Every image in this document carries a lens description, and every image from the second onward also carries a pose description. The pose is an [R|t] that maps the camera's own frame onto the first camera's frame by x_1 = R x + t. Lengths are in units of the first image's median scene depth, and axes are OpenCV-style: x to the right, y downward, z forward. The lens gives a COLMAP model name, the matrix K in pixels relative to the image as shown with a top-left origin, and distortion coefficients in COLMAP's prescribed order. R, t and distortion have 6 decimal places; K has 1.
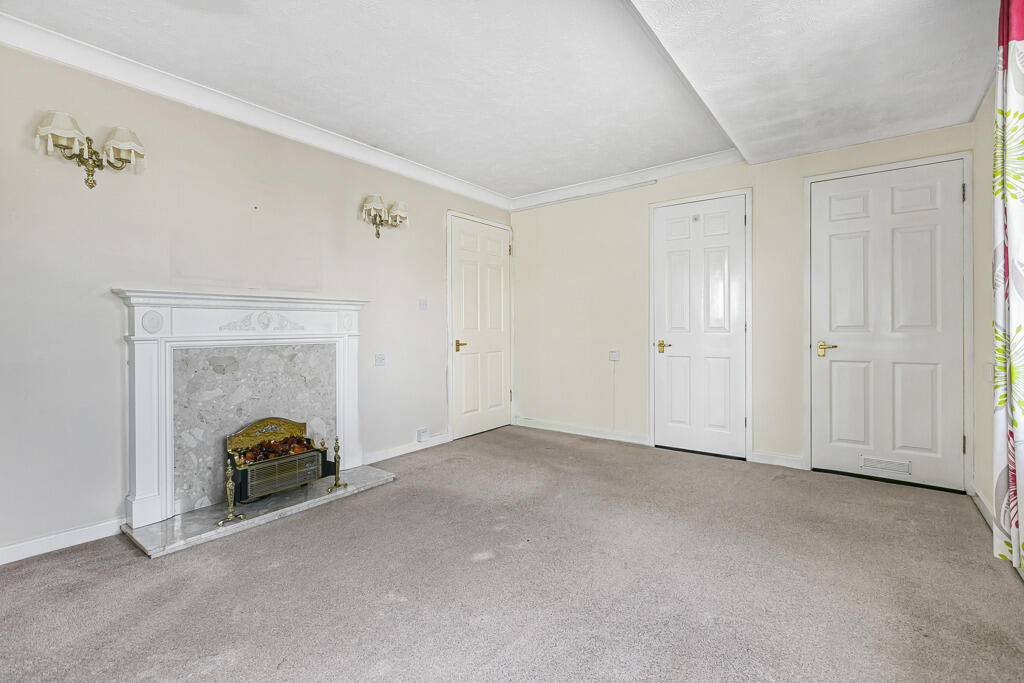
lens RADIAL K [[464.3, 0, 490.2], [0, 464.3, 328.4], [0, 0, 1]] dist [0.003403, -0.001377]
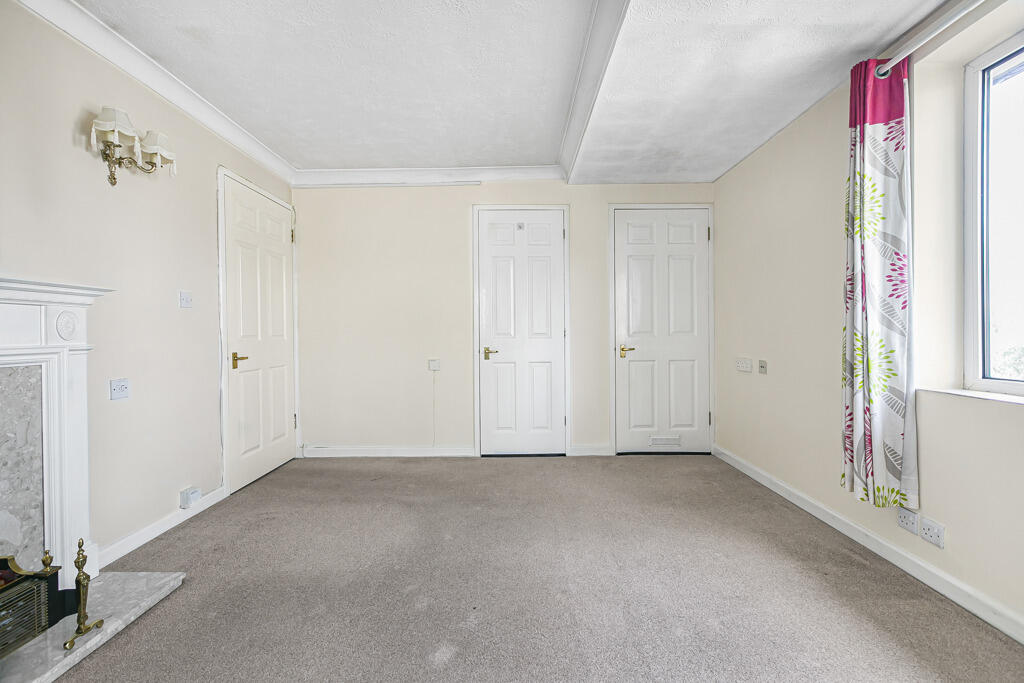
lens RADIAL K [[464.3, 0, 508.9], [0, 464.3, 338.4], [0, 0, 1]] dist [0.003403, -0.001377]
pose [[0.786312, -0.009117, 0.617762, -0.245535], [0.005266, 0.999954, 0.008055, 0.000123], [-0.617807, -0.003081, 0.786324, 0.249805]]
